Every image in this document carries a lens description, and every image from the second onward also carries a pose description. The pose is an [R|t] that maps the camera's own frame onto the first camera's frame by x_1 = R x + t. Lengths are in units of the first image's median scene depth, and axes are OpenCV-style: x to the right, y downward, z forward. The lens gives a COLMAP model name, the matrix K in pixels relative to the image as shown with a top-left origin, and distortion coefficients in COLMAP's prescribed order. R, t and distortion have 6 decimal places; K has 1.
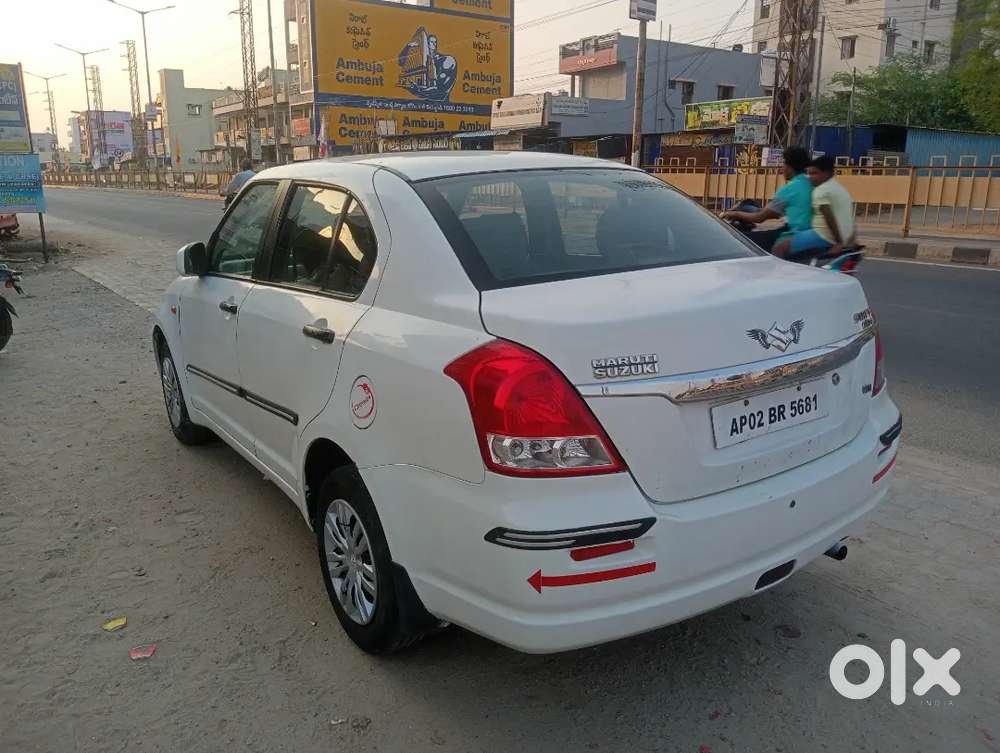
lens RADIAL K [[802.7, 0, 498.9], [0, 802.7, 370.0], [0, 0, 1]] dist [0.062061, -0.121609]
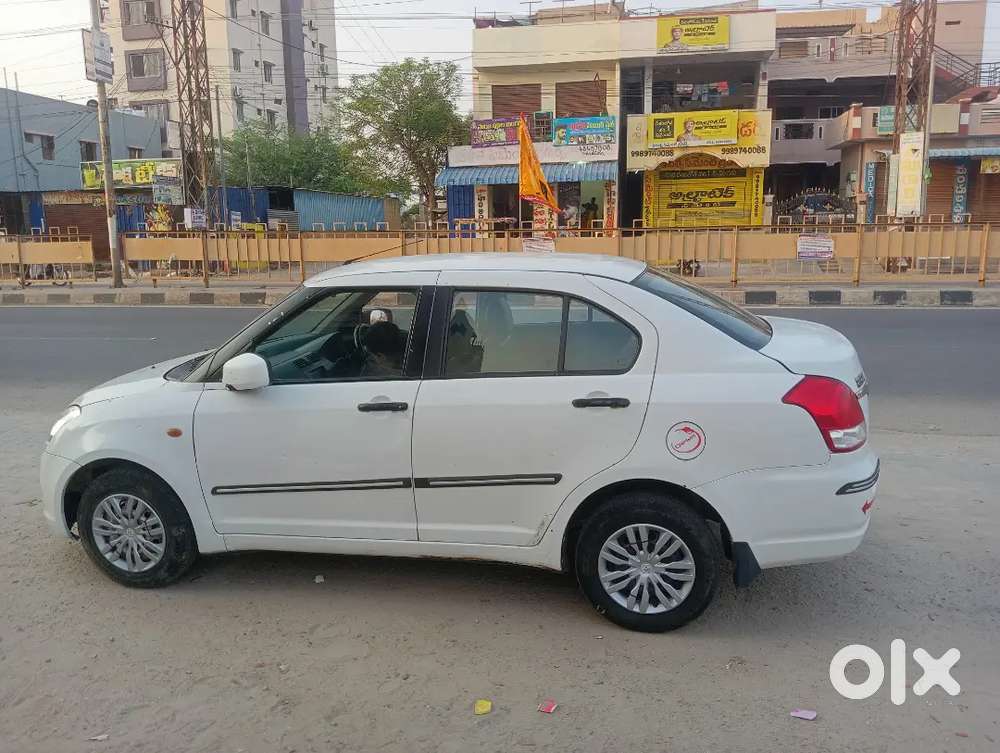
lens RADIAL K [[802.7, 0, 498.9], [0, 802.7, 370.0], [0, 0, 1]] dist [0.062061, -0.121609]
pose [[0.707893, -0.139870, 0.692333, -1.268550], [0.182282, 0.983170, 0.012248, -0.148067], [-0.682394, 0.117530, 0.721475, 0.178019]]
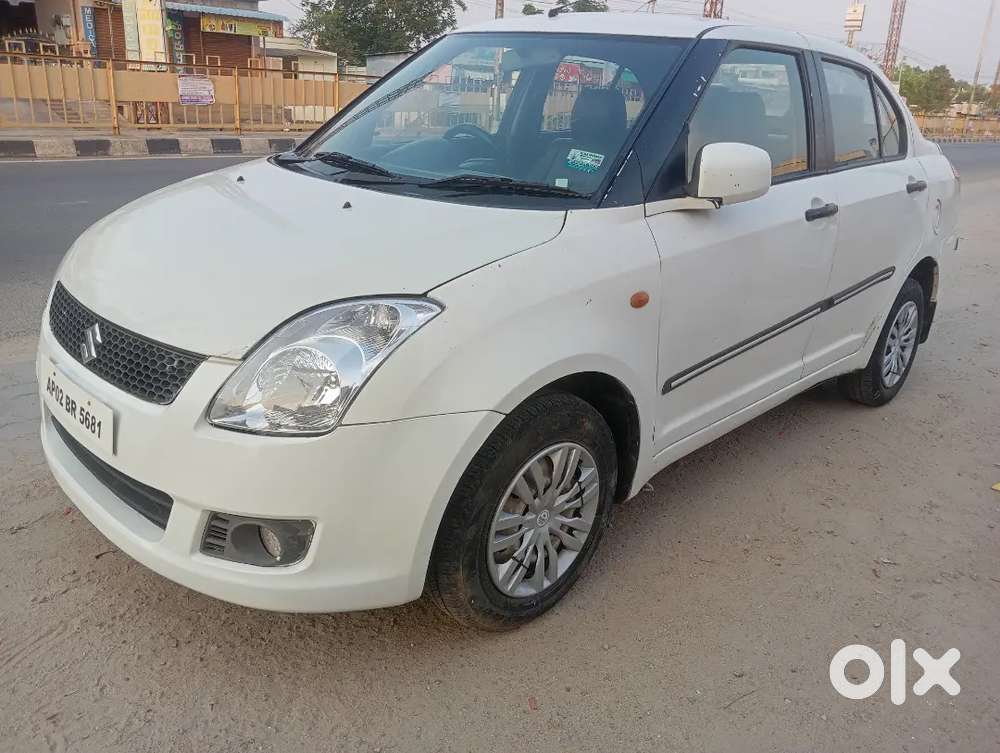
lens RADIAL K [[819.1, 0, 482.6], [0, 819.1, 364.0], [0, 0, 1]] dist [0.003550, -0.007462]
pose [[-0.207411, -0.308365, 0.928381, -1.421757], [0.190289, 0.918174, 0.347487, -0.380722], [-0.959568, 0.248733, -0.131761, 1.957593]]
